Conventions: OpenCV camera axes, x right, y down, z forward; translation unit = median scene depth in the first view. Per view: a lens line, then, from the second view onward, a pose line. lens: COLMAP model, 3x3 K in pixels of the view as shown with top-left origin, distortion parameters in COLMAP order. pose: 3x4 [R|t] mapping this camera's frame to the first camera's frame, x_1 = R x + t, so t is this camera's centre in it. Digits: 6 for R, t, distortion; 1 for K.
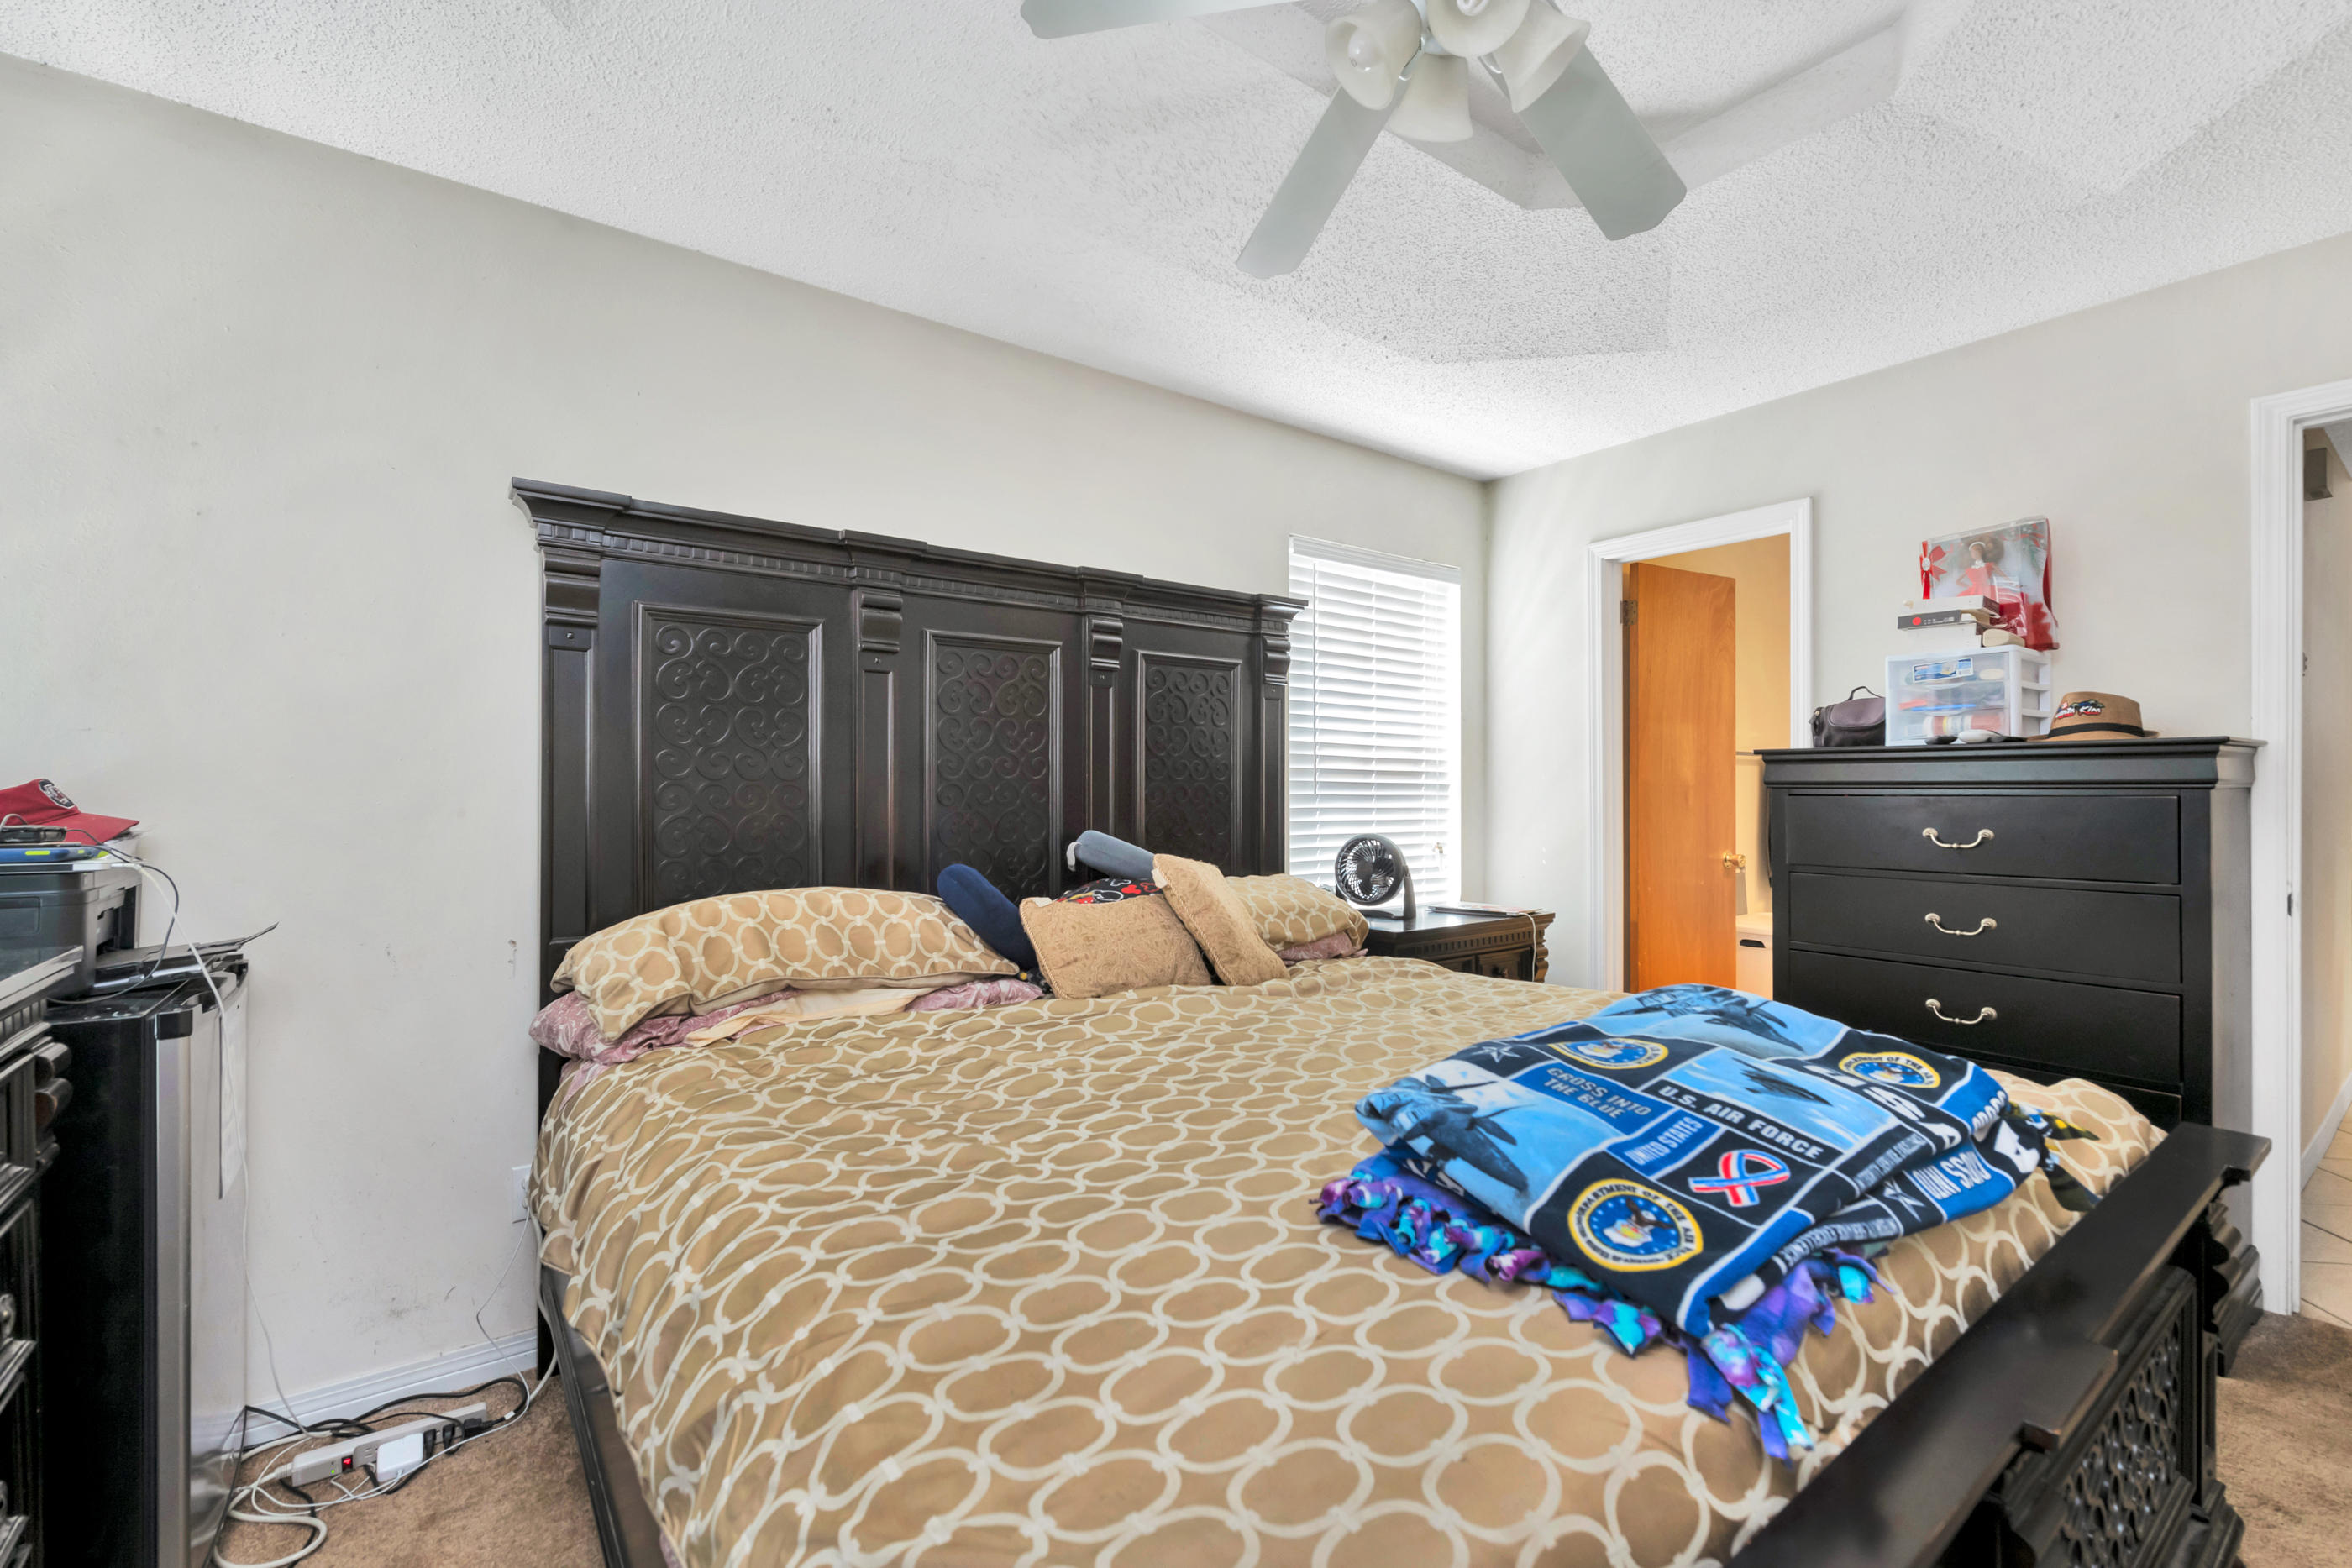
lens RADIAL K [[1004.7, 0, 1181.1], [0, 1004.7, 788.3], [0, 0, 1]] dist [-0.000665, -0.000364]
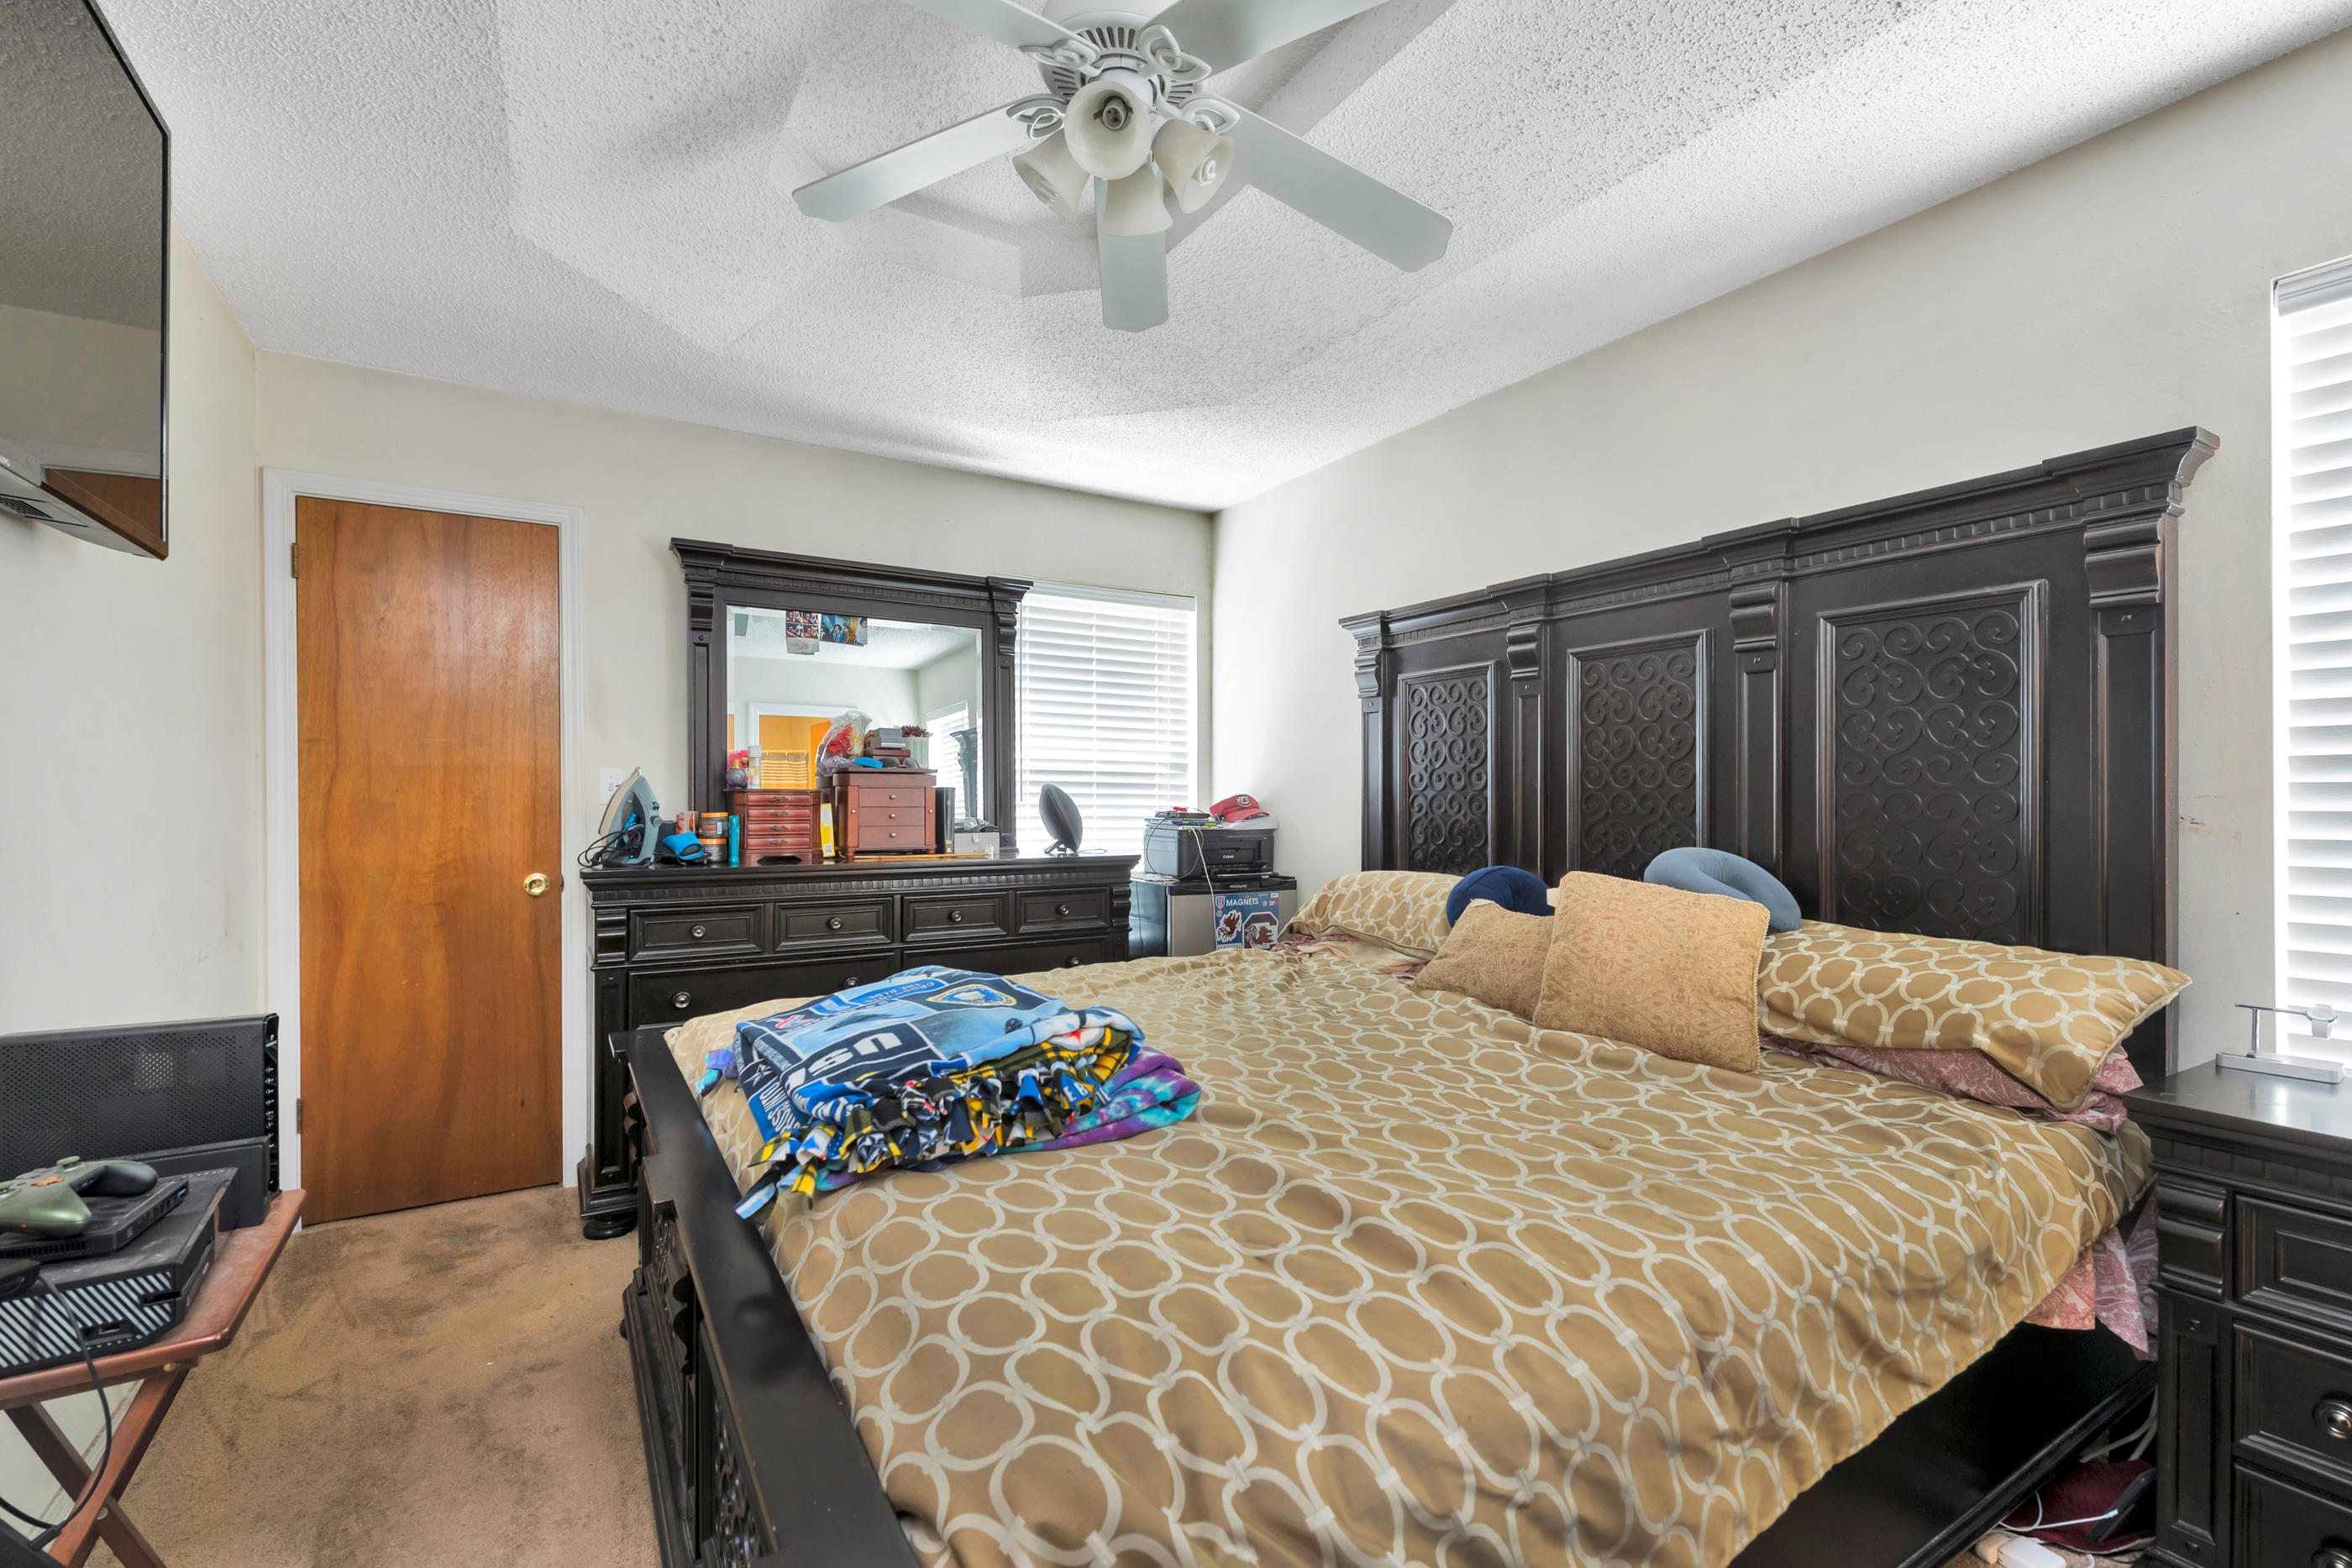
lens RADIAL K [[1004.7, 0, 1181.1], [0, 1004.7, 788.3], [0, 0, 1]] dist [-0.000665, -0.000364]
pose [[-0.091877, -0.004219, -0.995761, 0.791987], [0.006111, 0.999970, -0.004801, -0.007805], [0.995752, -0.006526, -0.091849, 0.643962]]
